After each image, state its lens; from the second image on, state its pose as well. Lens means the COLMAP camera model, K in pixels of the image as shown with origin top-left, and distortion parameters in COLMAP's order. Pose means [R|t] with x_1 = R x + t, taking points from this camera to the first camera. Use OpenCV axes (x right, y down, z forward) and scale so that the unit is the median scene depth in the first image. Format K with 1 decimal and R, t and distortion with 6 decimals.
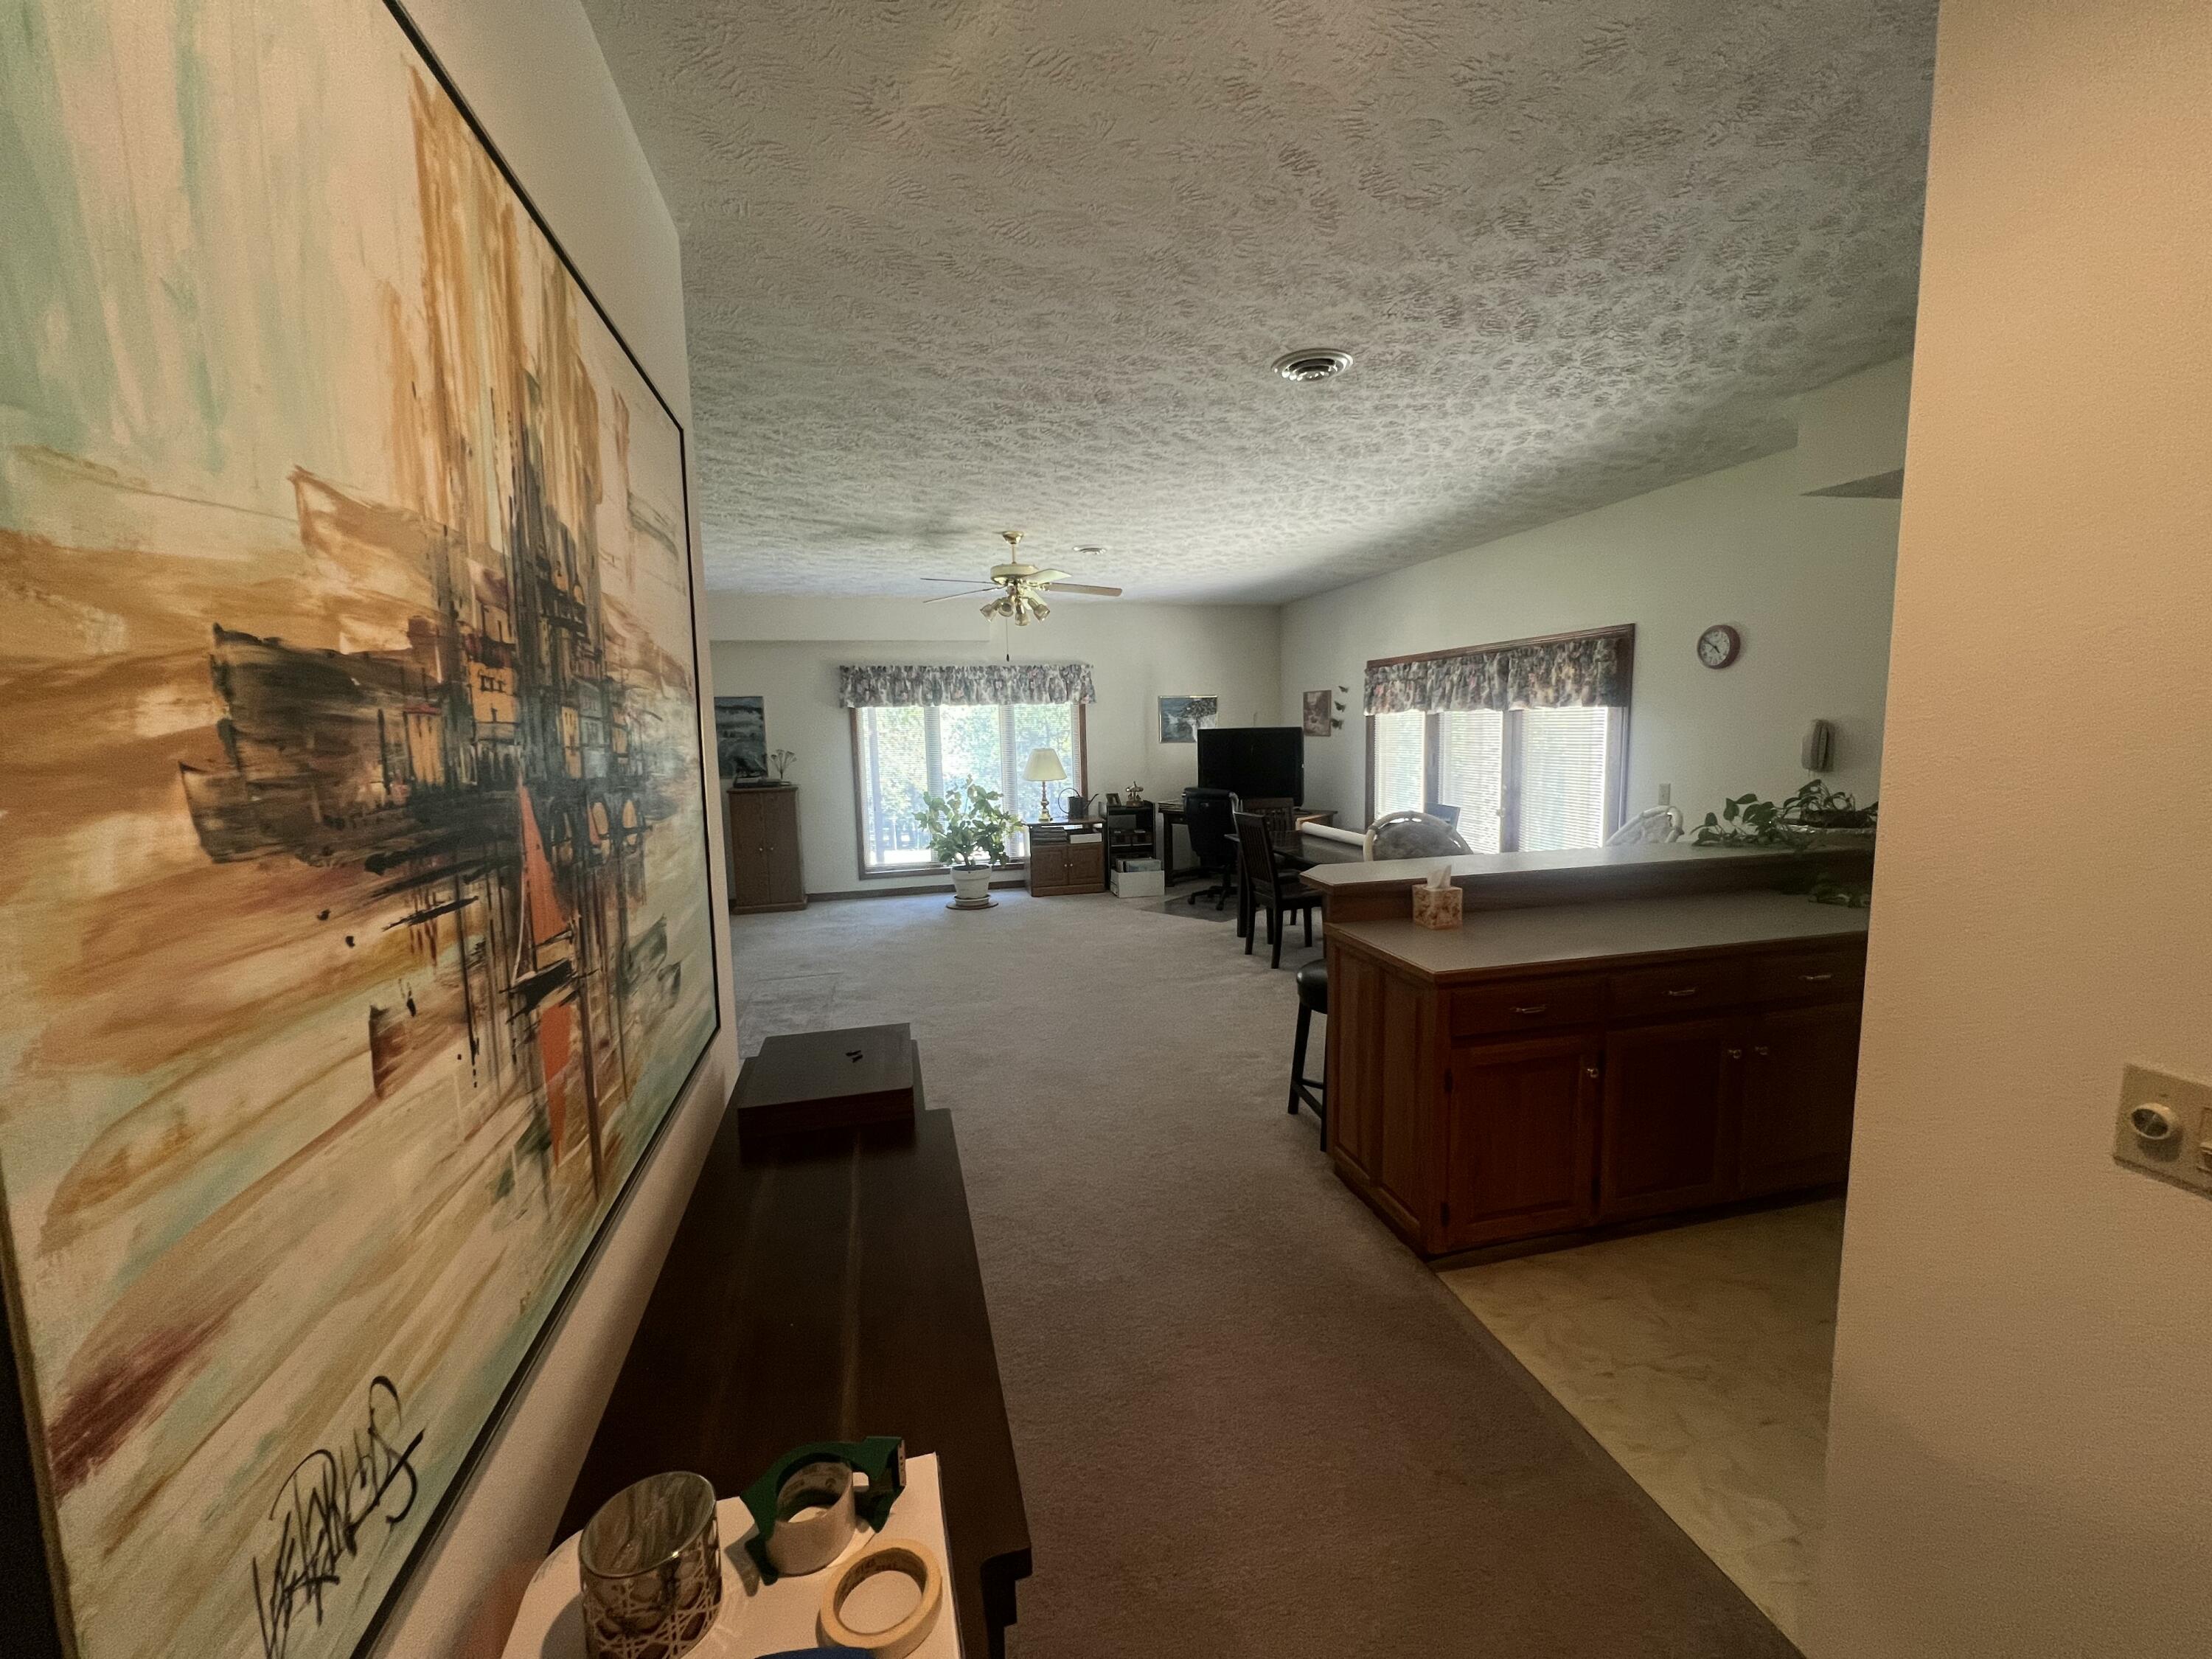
lens RADIAL K [[888.7, 0, 1106.0], [0, 888.7, 829.5], [0, 0, 1]] dist [0.000853, -0.000182]
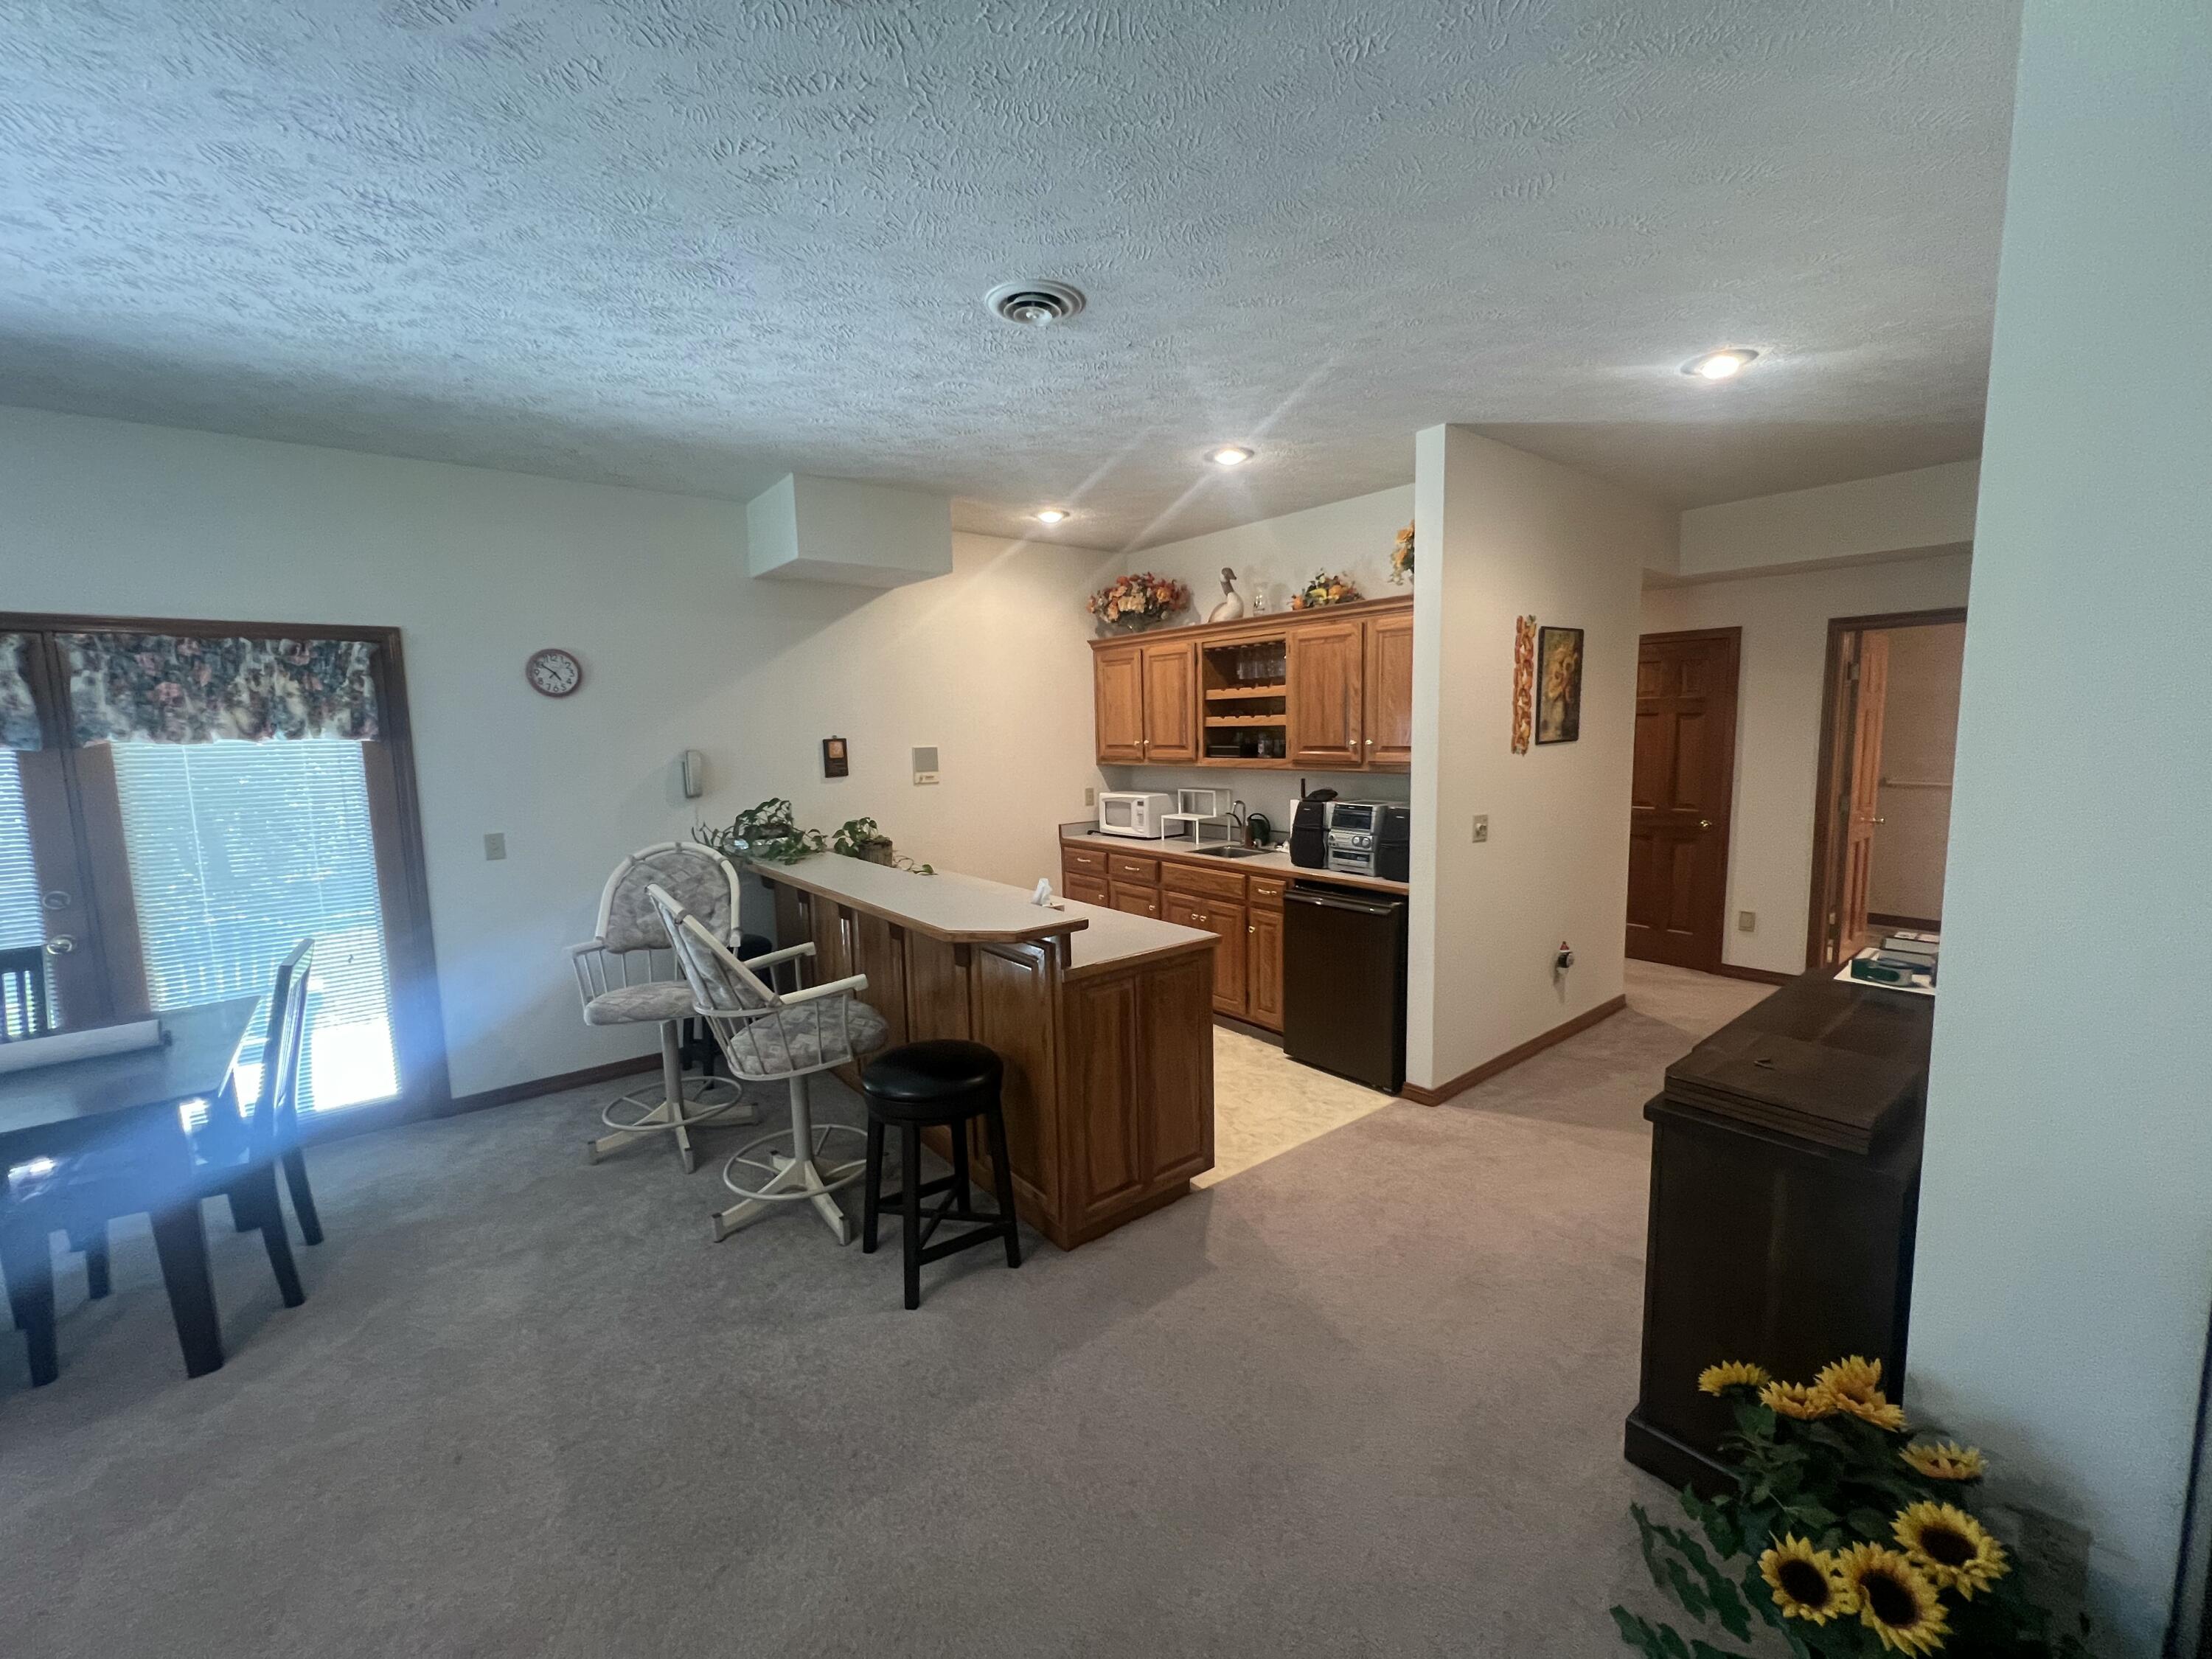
lens RADIAL K [[888.7, 0, 1106.0], [0, 888.7, 829.5], [0, 0, 1]] dist [0.000853, -0.000182]
pose [[-0.406848, -0.080784, 0.909917, -0.208093], [0.141493, 0.978488, 0.150137, -0.058514], [-0.902471, 0.189829, -0.386666, 0.489156]]
